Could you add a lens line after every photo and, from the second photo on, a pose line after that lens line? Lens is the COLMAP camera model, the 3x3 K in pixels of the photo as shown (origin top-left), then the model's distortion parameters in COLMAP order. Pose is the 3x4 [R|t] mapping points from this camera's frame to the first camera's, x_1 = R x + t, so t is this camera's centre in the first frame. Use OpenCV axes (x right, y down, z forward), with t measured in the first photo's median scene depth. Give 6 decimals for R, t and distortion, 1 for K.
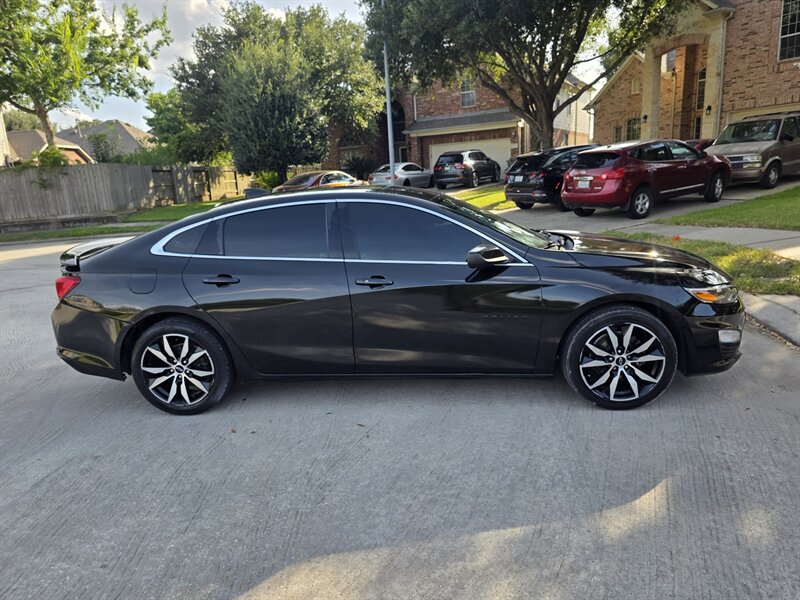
lens RADIAL K [[552.3, 0, 407.3], [0, 552.3, 314.9], [0, 0, 1]] dist [0.052381, -0.057300]
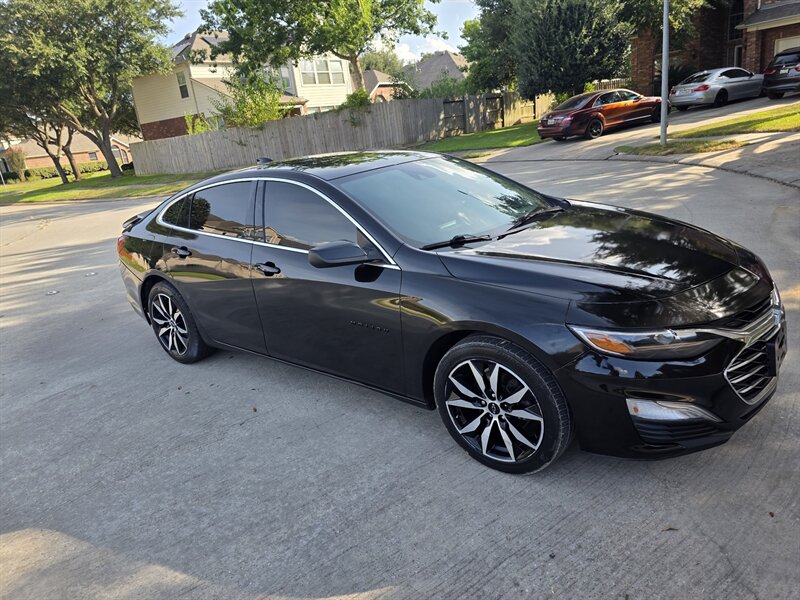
lens RADIAL K [[554.9, 0, 400.0], [0, 554.9, 300.0], [0, 0, 1]] dist [0.054675, -0.052762]
pose [[0.829634, 0.127540, -0.543545, 0.143622], [-0.065914, 0.989124, 0.131486, -0.032004], [0.554404, -0.073258, 0.829017, 0.071162]]
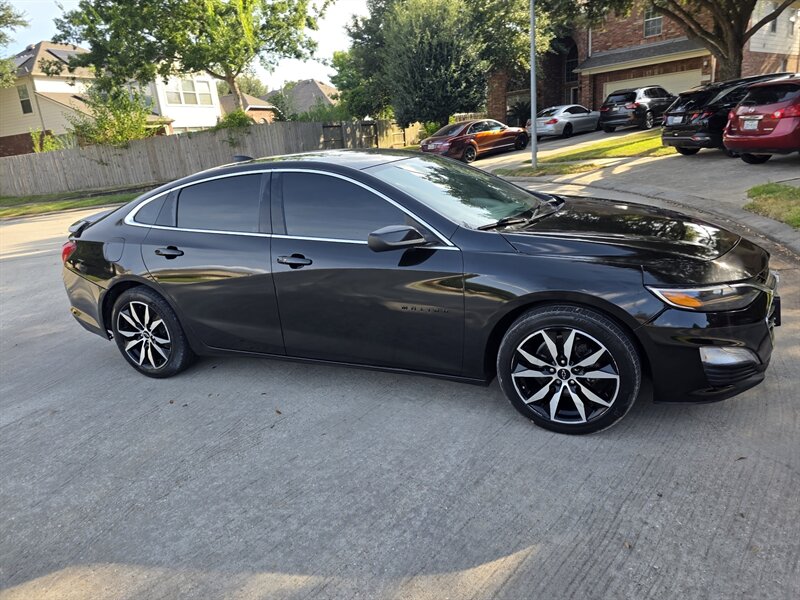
lens RADIAL K [[544.4, 0, 408.8], [0, 544.4, 296.5], [0, 0, 1]] dist [0.065263, -0.072798]
pose [[0.945289, 0.059652, -0.320735, 0.090527], [-0.039125, 0.996774, 0.070073, -0.015542], [0.323881, -0.053691, 0.944573, 0.044096]]
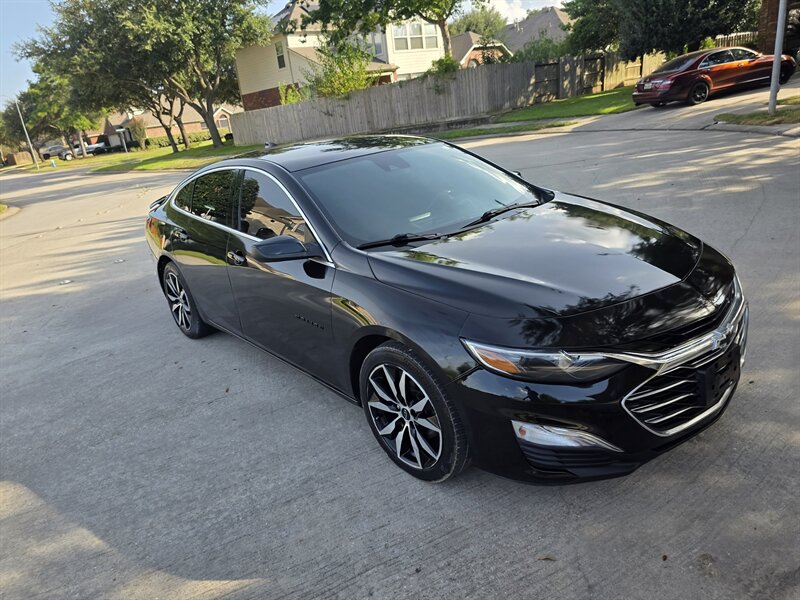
lens RADIAL K [[553.4, 0, 393.6], [0, 553.4, 306.6], [0, 0, 1]] dist [0.055900, -0.056133]
pose [[0.711566, 0.204128, -0.672313, 0.181329], [-0.079503, 0.974114, 0.211617, -0.045233], [0.698107, -0.097128, 0.709375, 0.105411]]
